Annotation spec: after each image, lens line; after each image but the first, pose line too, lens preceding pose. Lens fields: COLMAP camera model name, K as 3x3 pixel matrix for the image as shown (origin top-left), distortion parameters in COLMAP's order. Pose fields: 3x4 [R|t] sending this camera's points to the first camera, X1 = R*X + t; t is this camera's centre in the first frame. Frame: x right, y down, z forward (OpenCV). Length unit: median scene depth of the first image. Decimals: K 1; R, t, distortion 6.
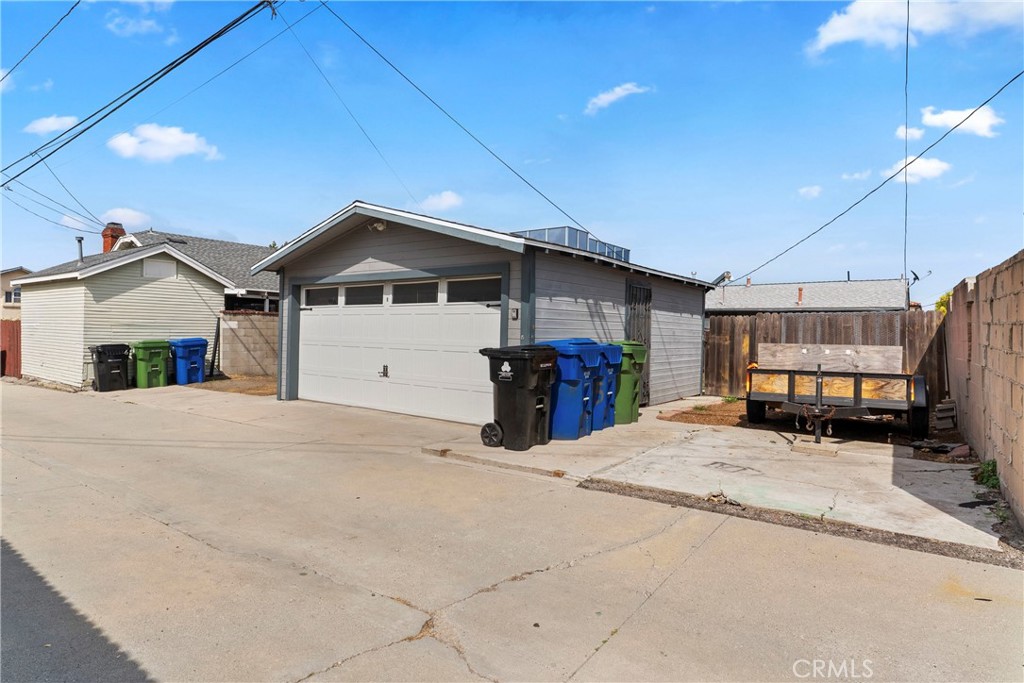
lens RADIAL K [[555.1, 0, 512.0], [0, 555.1, 341.5], [0, 0, 1]] dist [-0.001856, -0.000007]
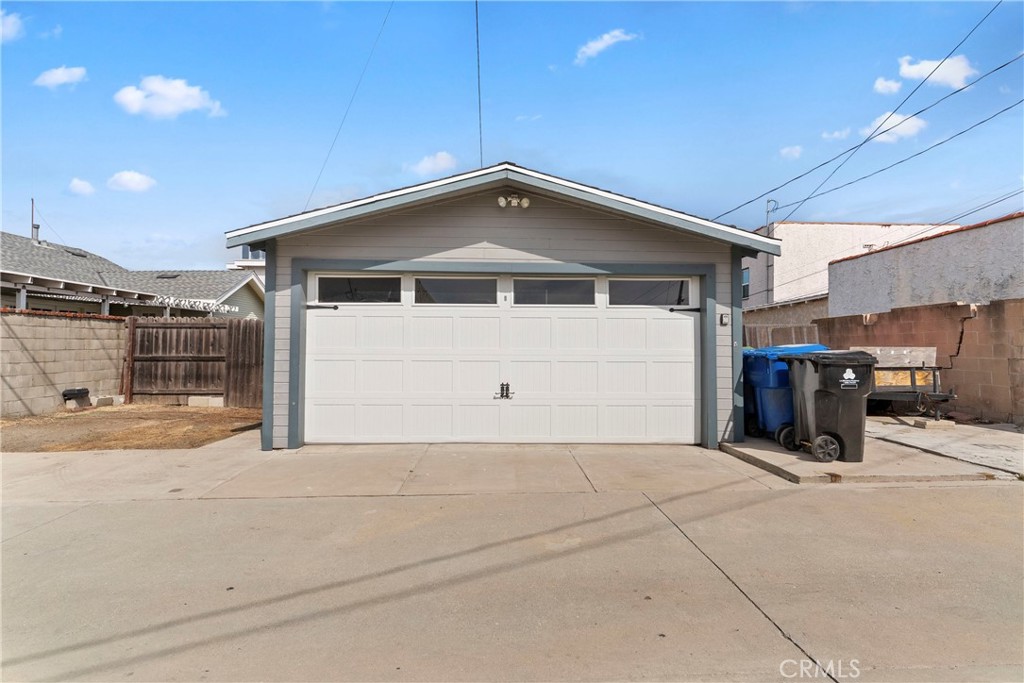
lens RADIAL K [[488.3, 0, 512.0], [0, 488.3, 341.5], [0, 0, 1]] dist [0.003049, 0.000928]
pose [[0.786702, -0.005148, 0.617312, -0.670166], [0.017709, 0.999742, -0.014231, -0.005596], [-0.617079, 0.022128, 0.786590, 0.482738]]
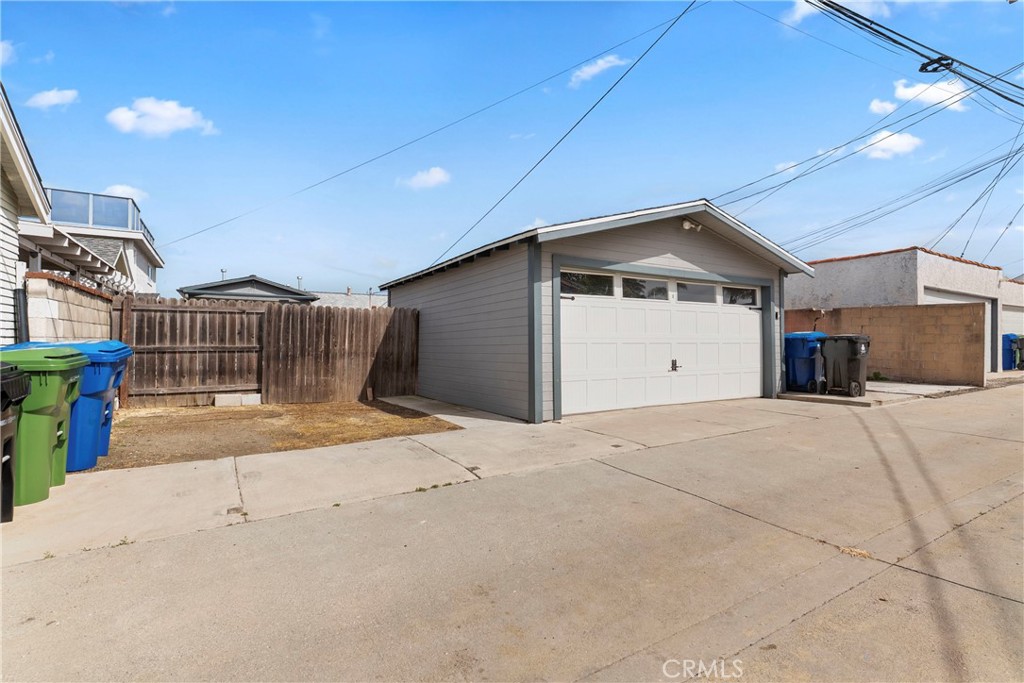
lens RADIAL K [[488.3, 0, 512.0], [0, 488.3, 341.5], [0, 0, 1]] dist [0.003049, 0.000928]
pose [[0.385367, -0.013907, 0.922658, -1.241120], [0.022330, 0.999734, 0.005743, -0.003290], [-0.922493, 0.018390, 0.385576, 0.973966]]
